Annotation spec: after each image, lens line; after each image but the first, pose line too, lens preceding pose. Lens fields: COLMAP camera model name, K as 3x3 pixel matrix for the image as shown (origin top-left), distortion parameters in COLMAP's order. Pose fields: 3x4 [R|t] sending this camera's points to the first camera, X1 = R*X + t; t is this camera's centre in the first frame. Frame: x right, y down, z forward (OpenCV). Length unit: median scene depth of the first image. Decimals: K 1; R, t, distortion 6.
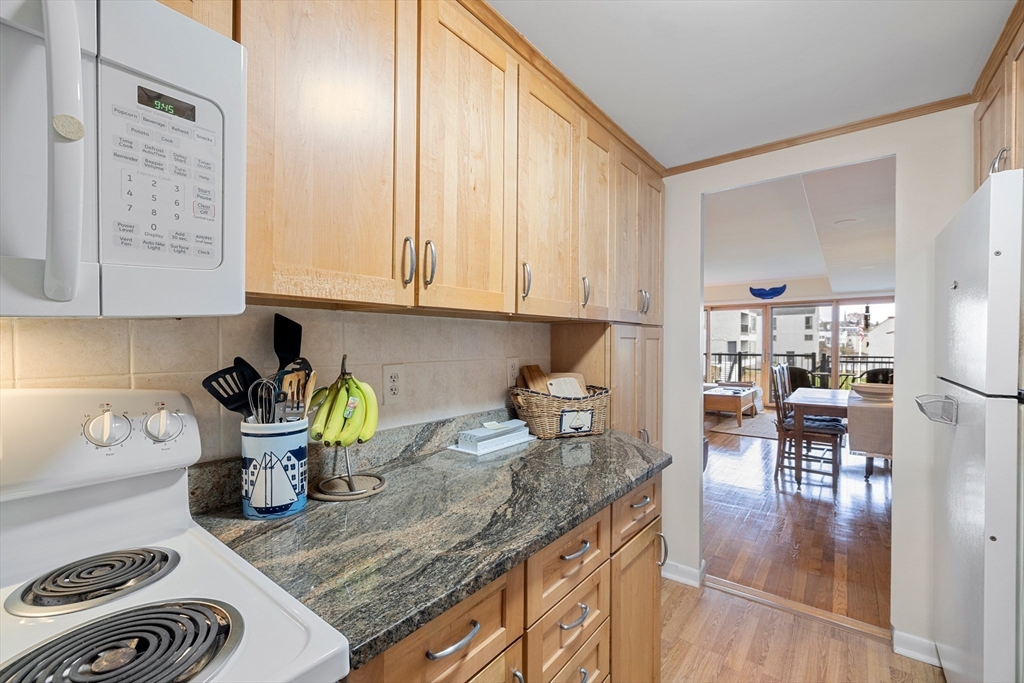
lens RADIAL K [[429.9, 0, 508.6], [0, 429.9, 347.4], [0, 0, 1]] dist [0.002622, 0.000740]
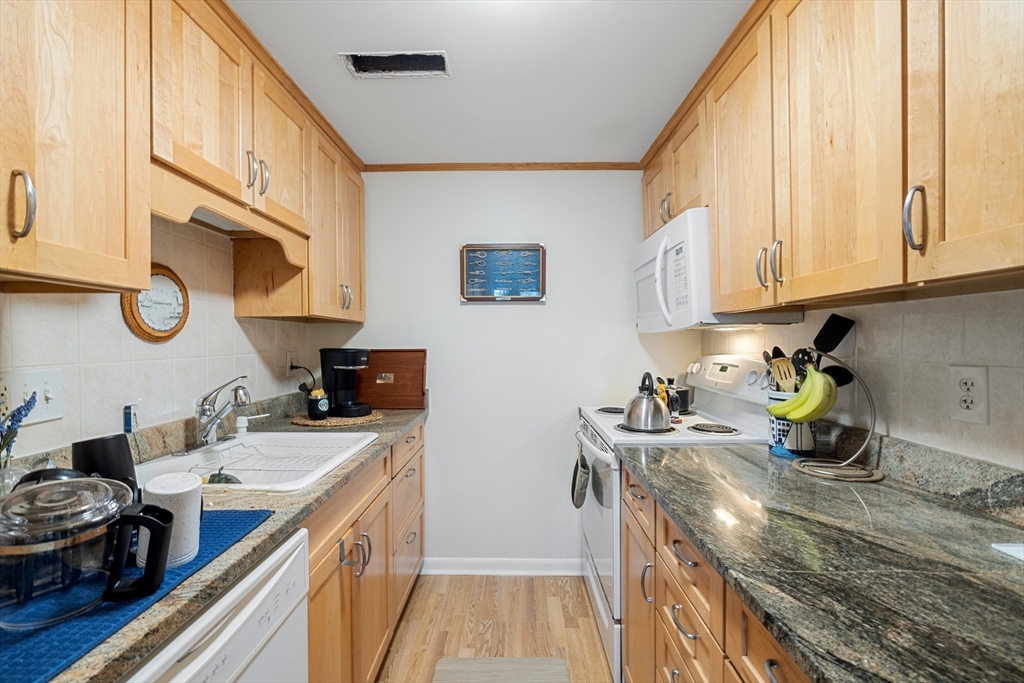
lens RADIAL K [[429.9, 0, 511.2], [0, 429.9, 338.2], [0, 0, 1]] dist [0.002622, 0.000740]
pose [[-0.790499, -0.000662, -0.612463, 0.830668], [-0.001972, 0.999997, 0.001463, -0.006814], [0.612461, 0.002364, -0.790498, 1.206336]]
